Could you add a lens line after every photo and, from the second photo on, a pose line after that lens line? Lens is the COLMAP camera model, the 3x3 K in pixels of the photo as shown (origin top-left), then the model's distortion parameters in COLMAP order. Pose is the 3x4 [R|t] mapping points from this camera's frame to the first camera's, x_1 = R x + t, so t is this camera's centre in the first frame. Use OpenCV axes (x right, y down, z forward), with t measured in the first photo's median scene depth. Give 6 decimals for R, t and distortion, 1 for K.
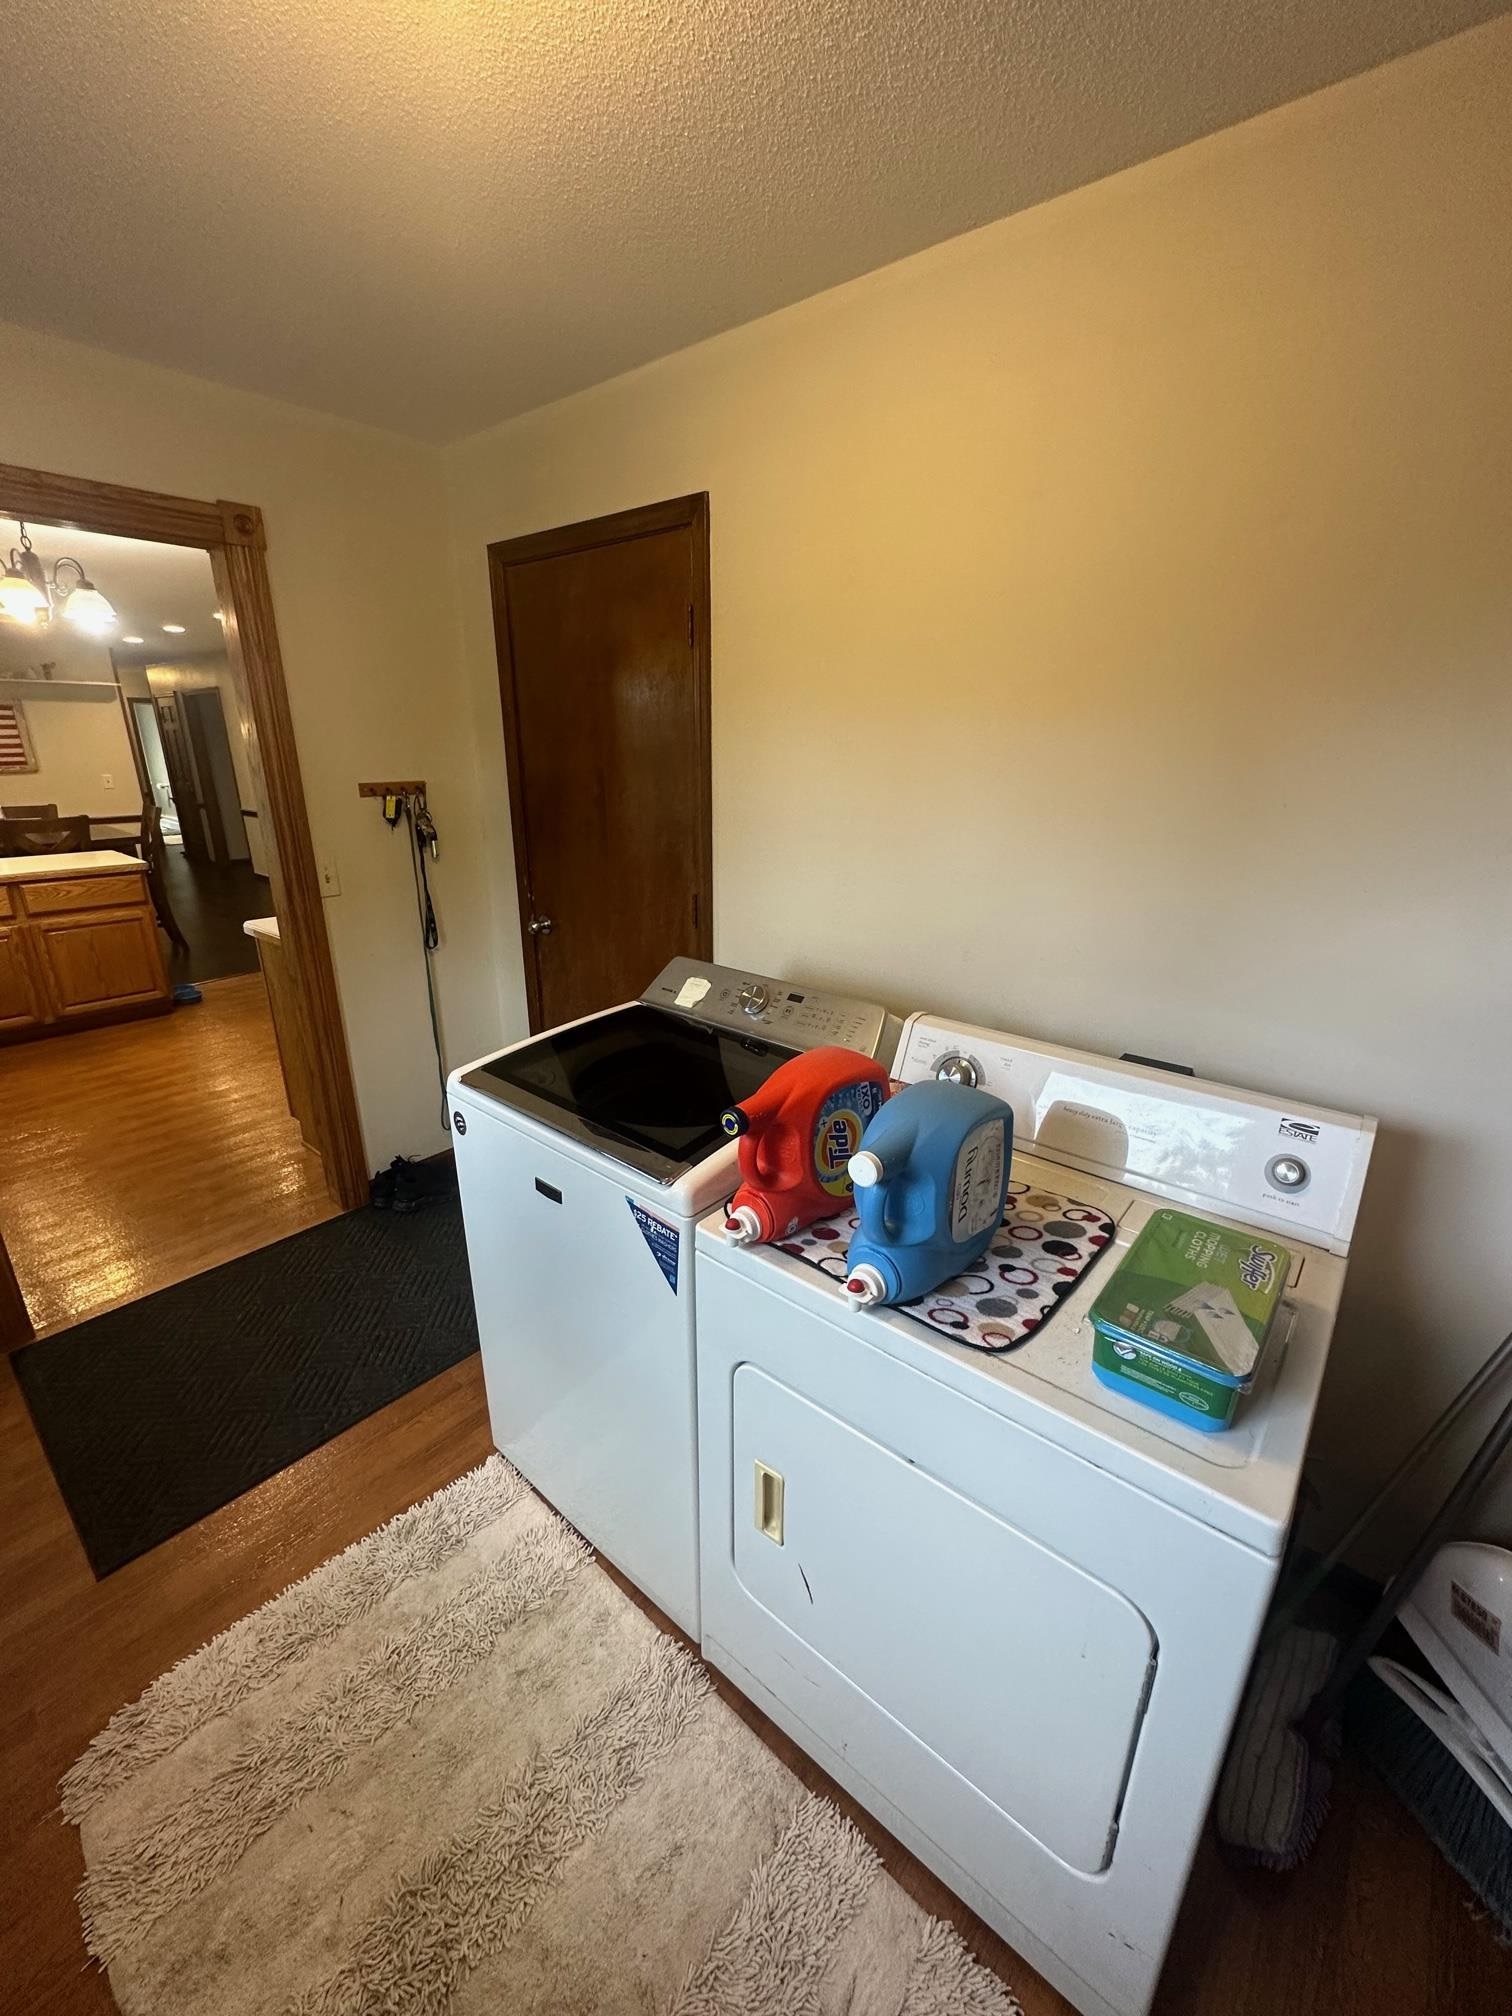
lens RADIAL K [[805.2, 0, 759.1], [0, 805.2, 1007.6], [0, 0, 1]] dist [-0.001265, 0.000574]
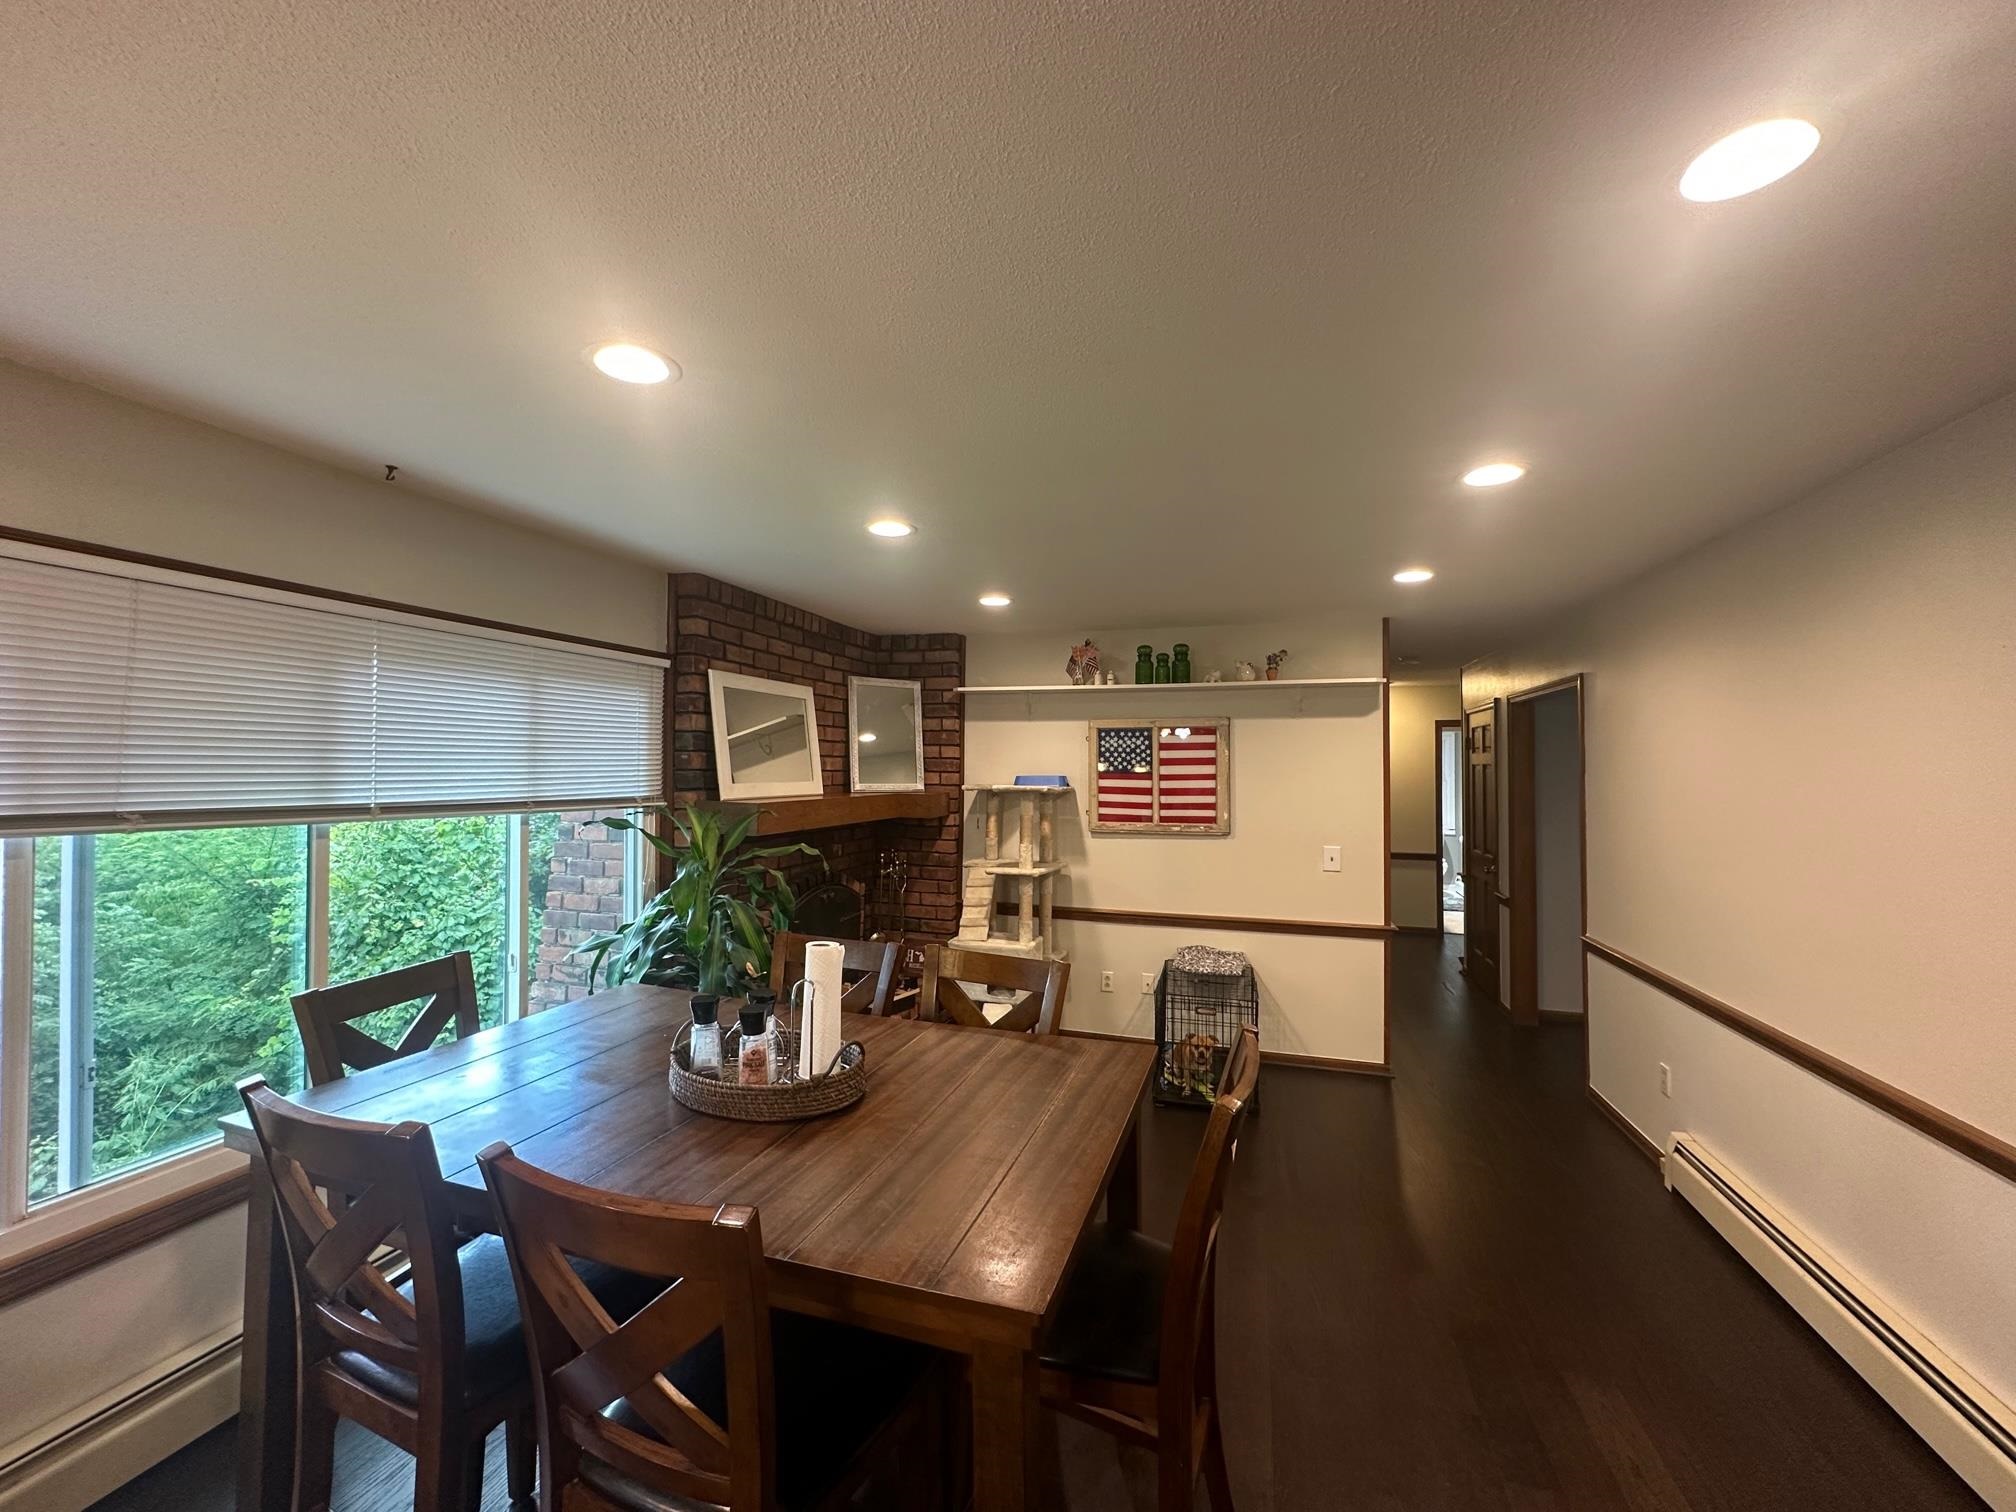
lens RADIAL K [[805.2, 0, 1010.9], [0, 805.2, 761.7], [0, 0, 1]] dist [-0.001265, 0.000574]
pose [[0.391068, -0.015227, -0.920236, -0.430343], [-0.291918, 0.946184, -0.139711, -0.218279], [0.872840, 0.323270, 0.365578, 0.641226]]
